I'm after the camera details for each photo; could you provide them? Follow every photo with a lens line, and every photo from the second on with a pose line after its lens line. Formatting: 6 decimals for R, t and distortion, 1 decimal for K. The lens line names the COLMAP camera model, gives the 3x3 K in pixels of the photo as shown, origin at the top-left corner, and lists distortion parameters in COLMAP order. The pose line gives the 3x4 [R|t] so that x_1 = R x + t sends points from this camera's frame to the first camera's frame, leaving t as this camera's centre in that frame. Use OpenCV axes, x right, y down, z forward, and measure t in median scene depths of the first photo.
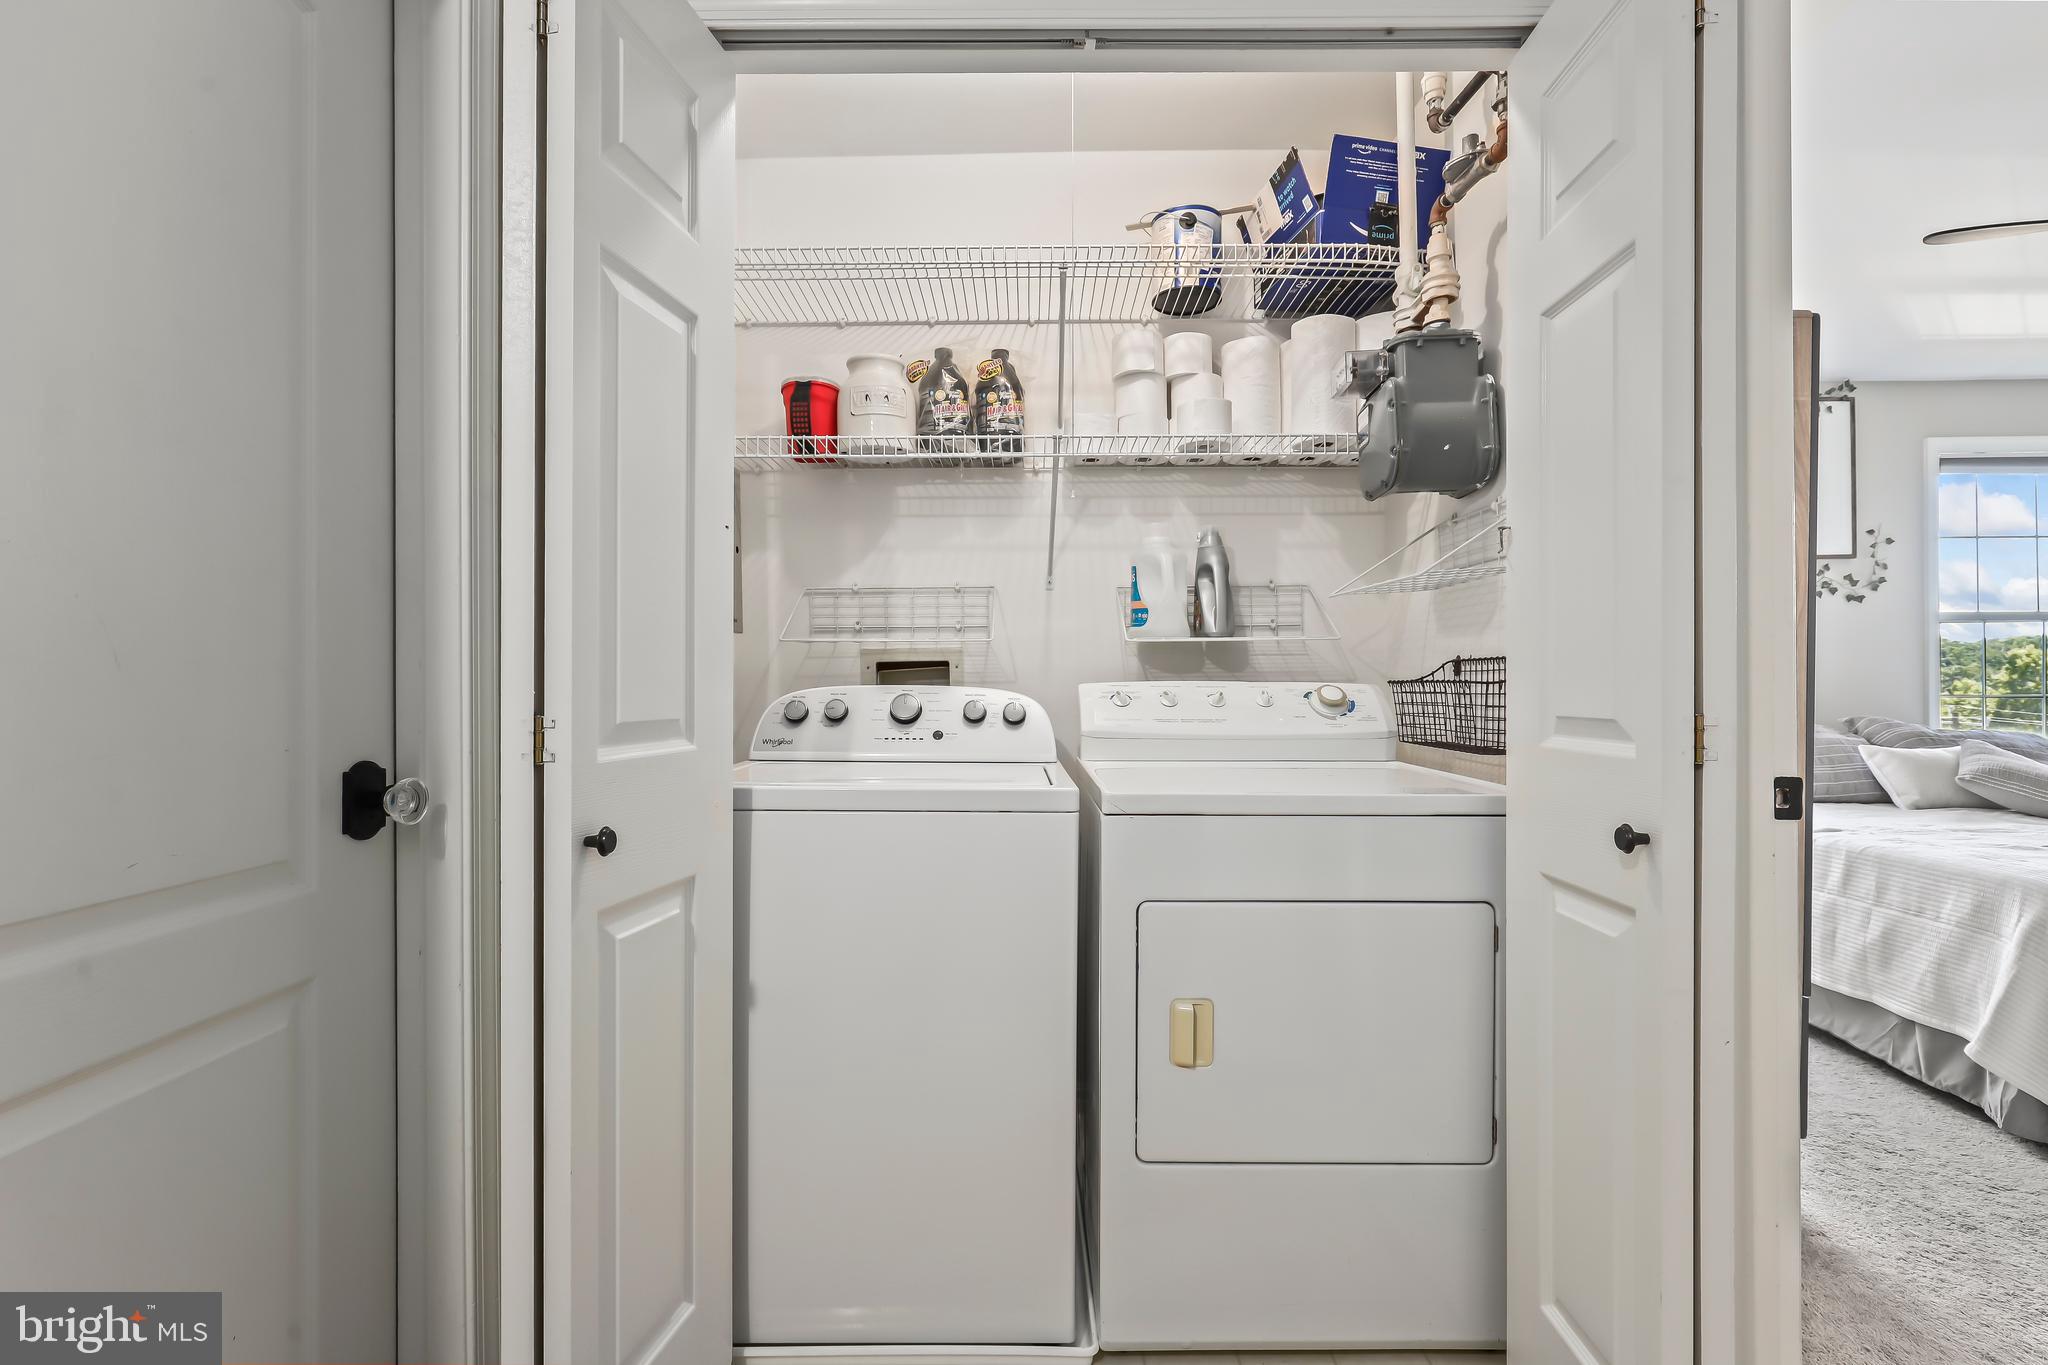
lens RADIAL K [[930.0, 0, 1024.0], [0, 930.0, 682.5], [0, 0, 1]] dist [-0.002301, -0.000596]
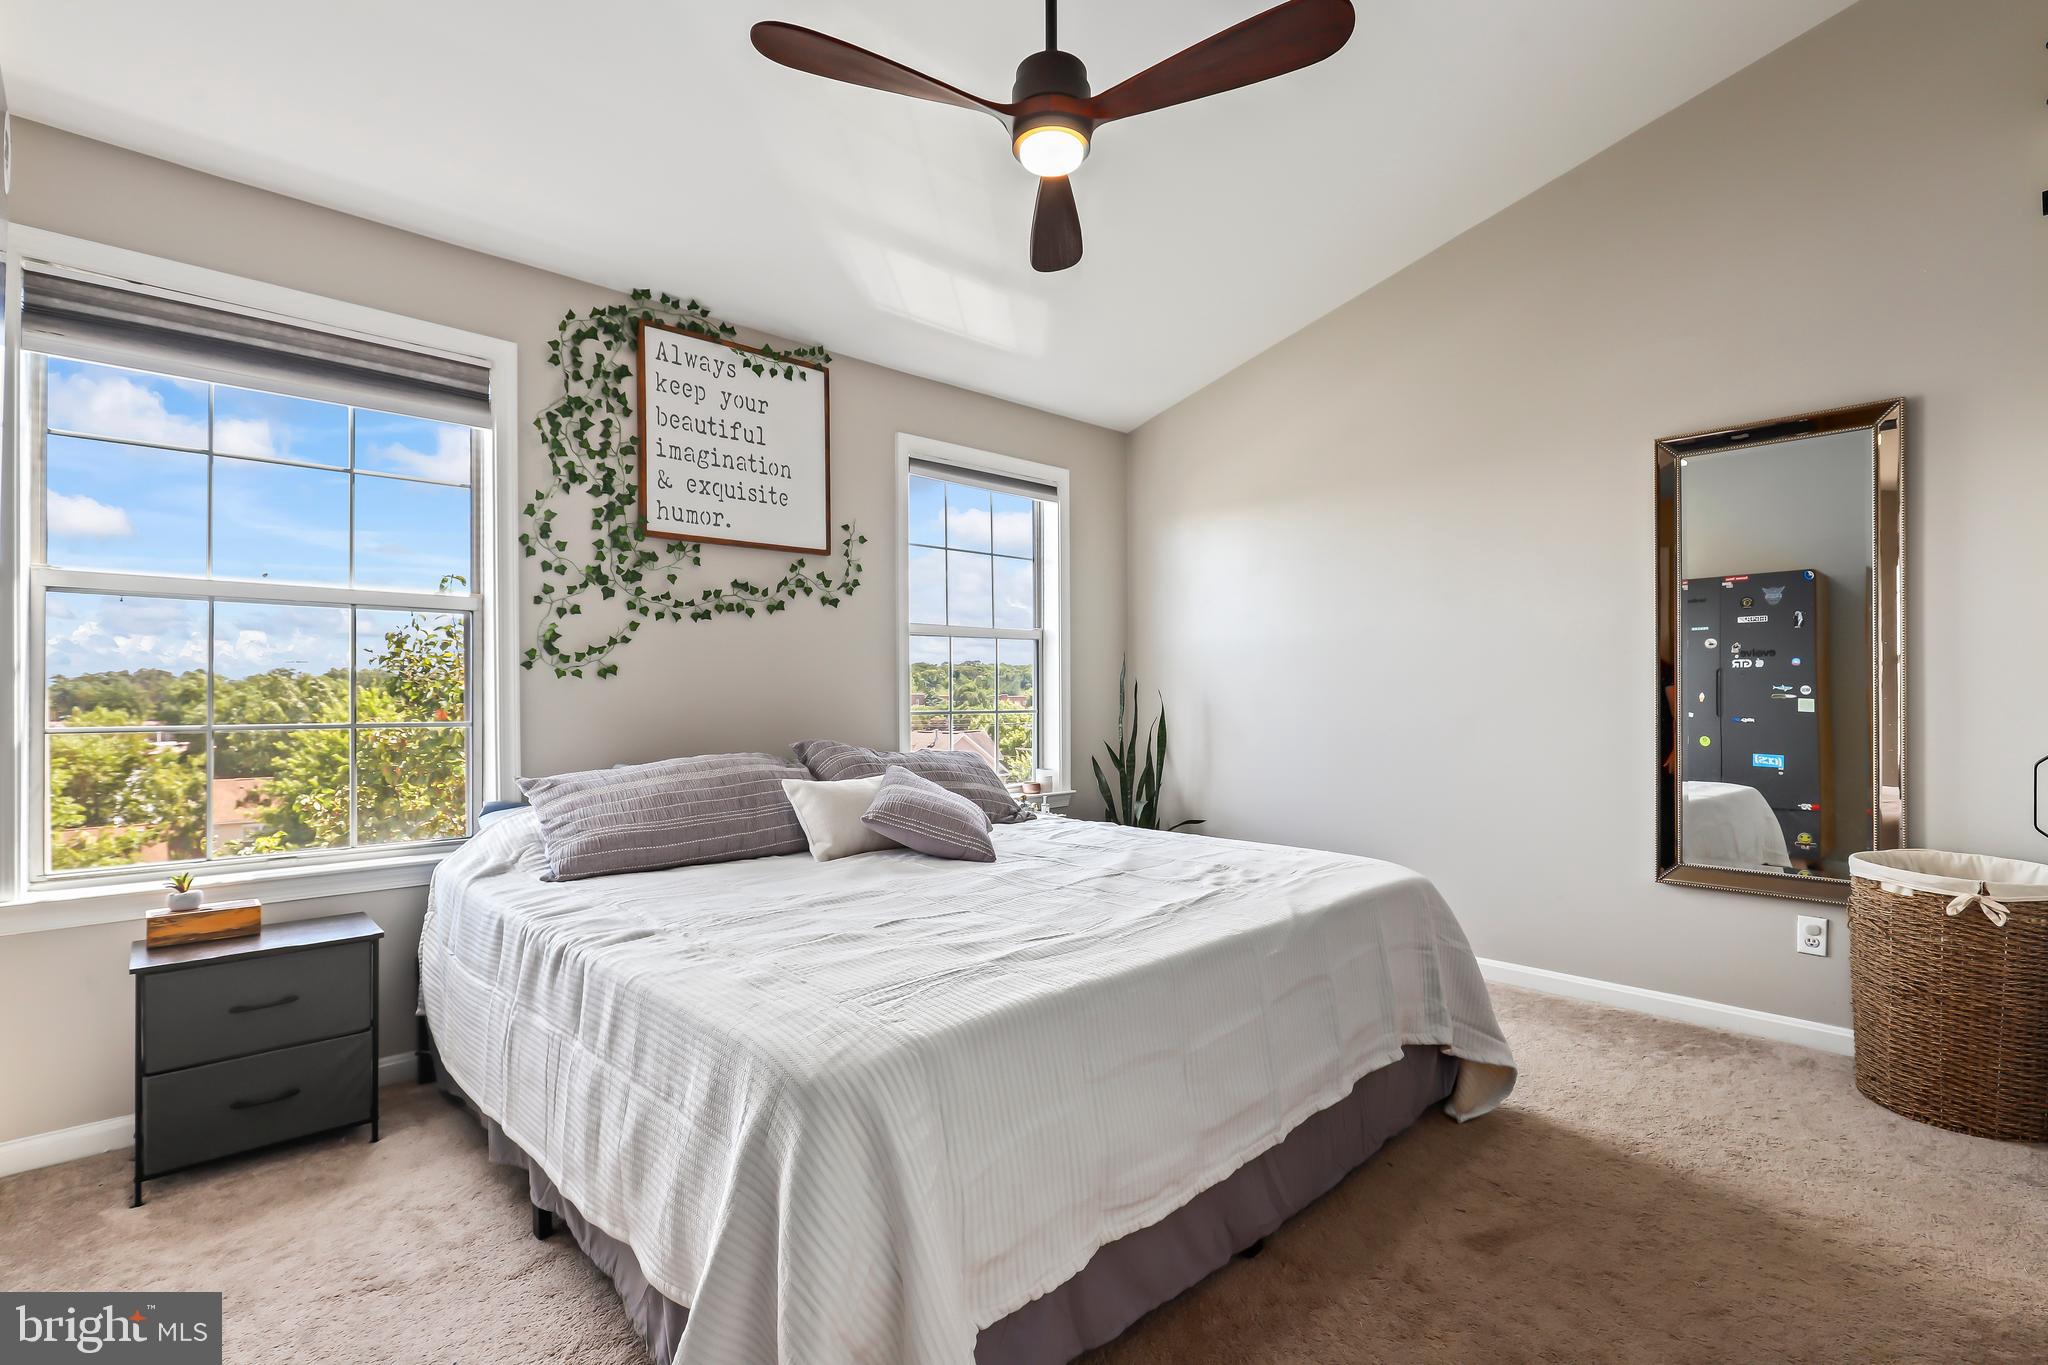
lens RADIAL K [[948.9, 0, 1024.7], [0, 948.9, 697.9], [0, 0, 1]] dist [-0.000403, -0.000053]
pose [[0.720028, -0.002574, 0.693940, 0.413142], [0.000495, 0.999995, 0.003196, -0.003483], [-0.693945, -0.001958, 0.720026, 0.236550]]
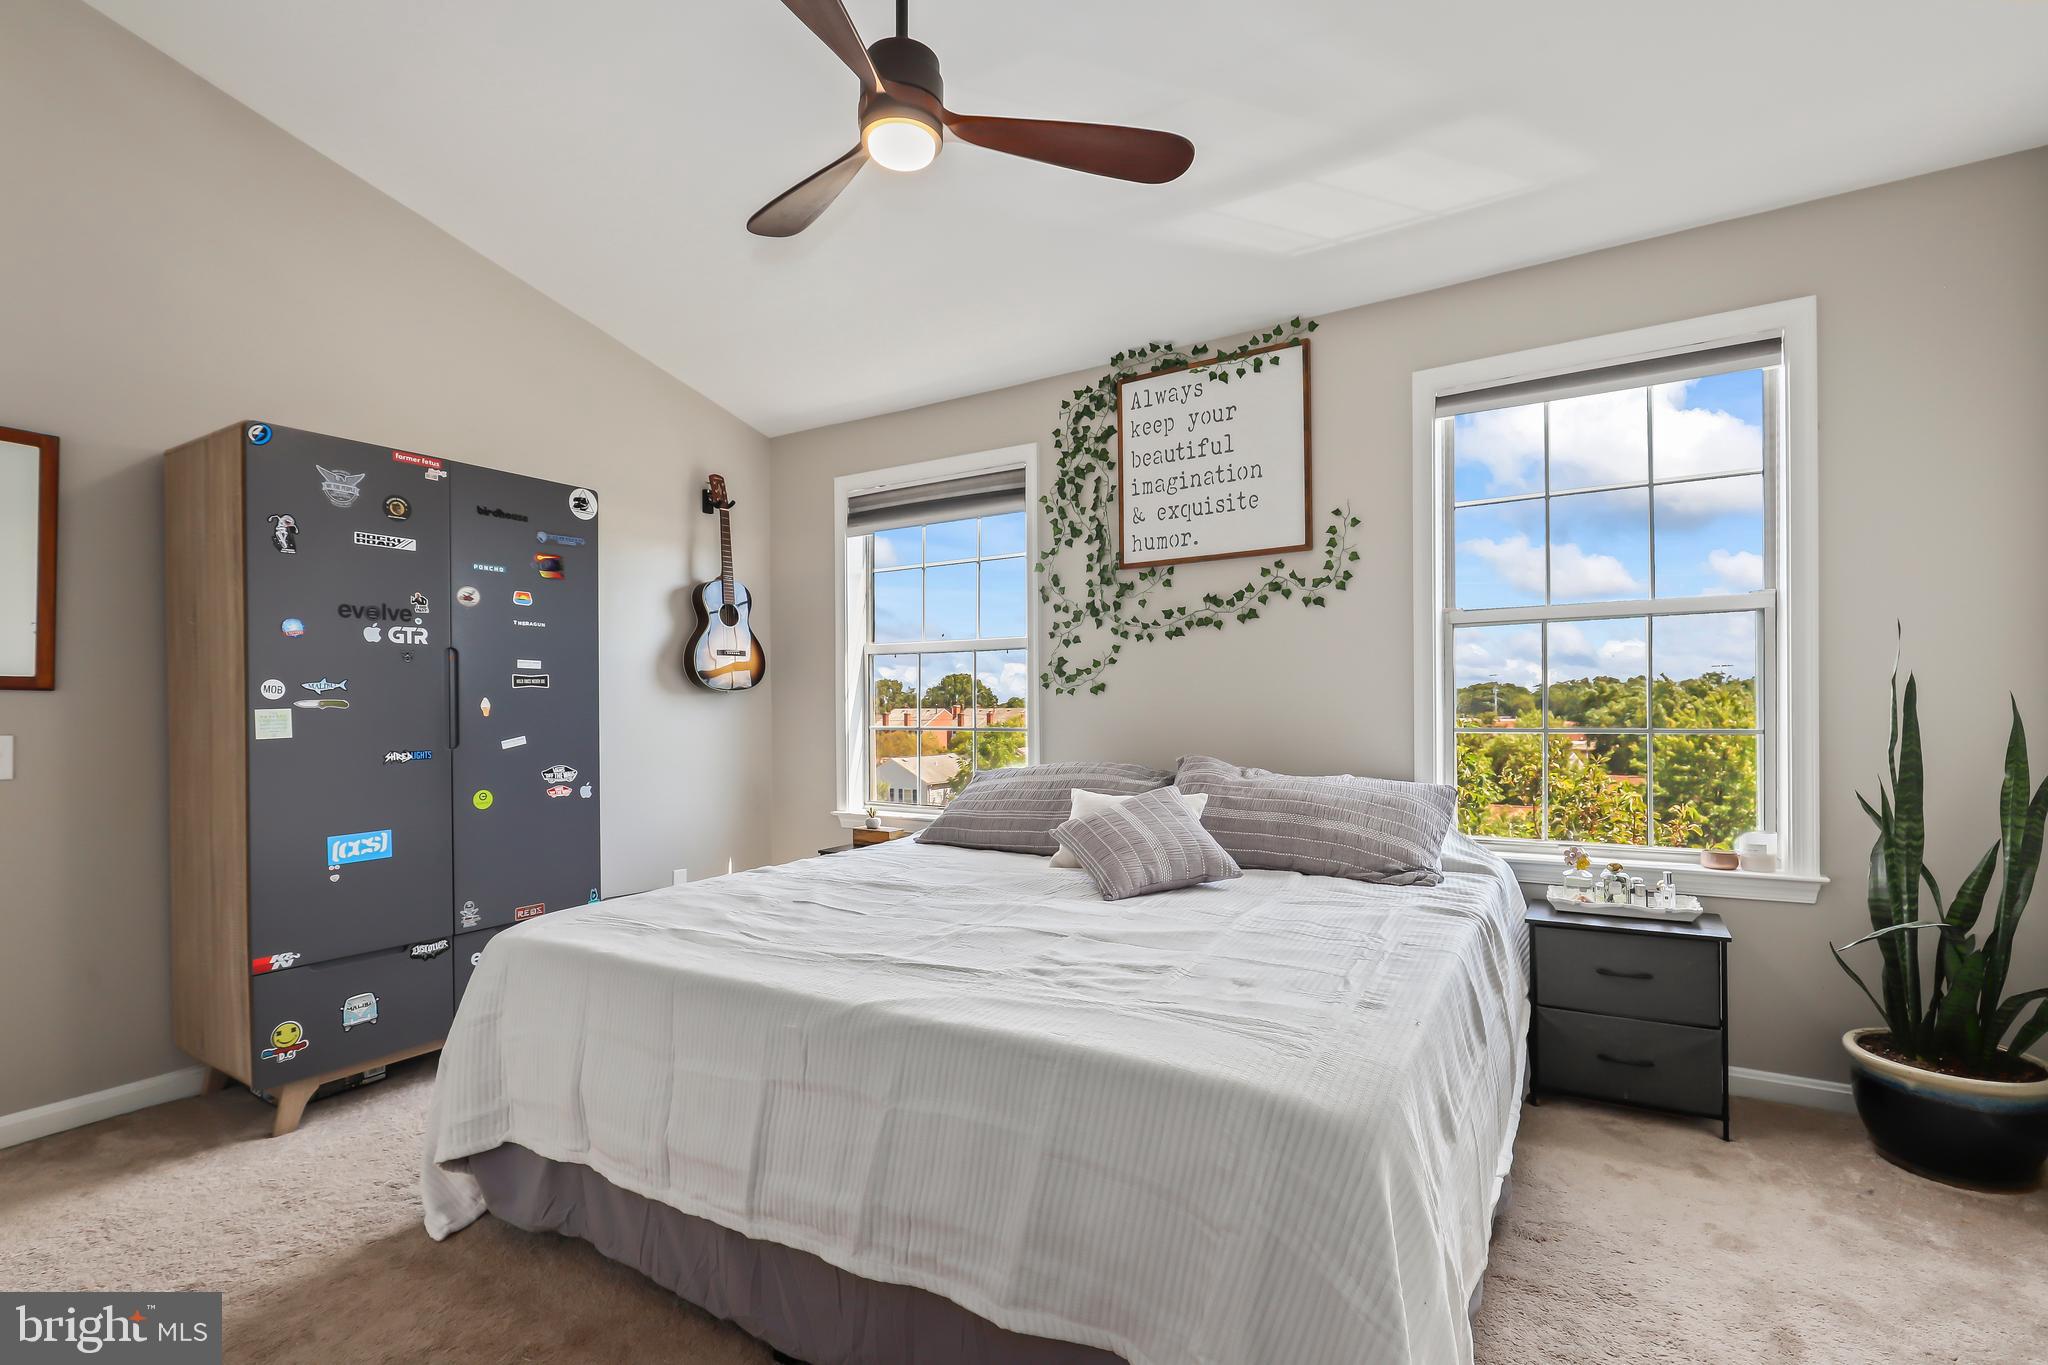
lens RADIAL K [[936.7, 0, 1021.0], [0, 936.7, 719.7], [0, 0, 1]] dist [-0.000411, -0.000124]
pose [[0.851300, -0.000979, -0.524678, 1.100365], [0.010431, 0.999832, 0.015060, -0.007038], [0.524576, -0.018293, 0.851167, 0.212378]]
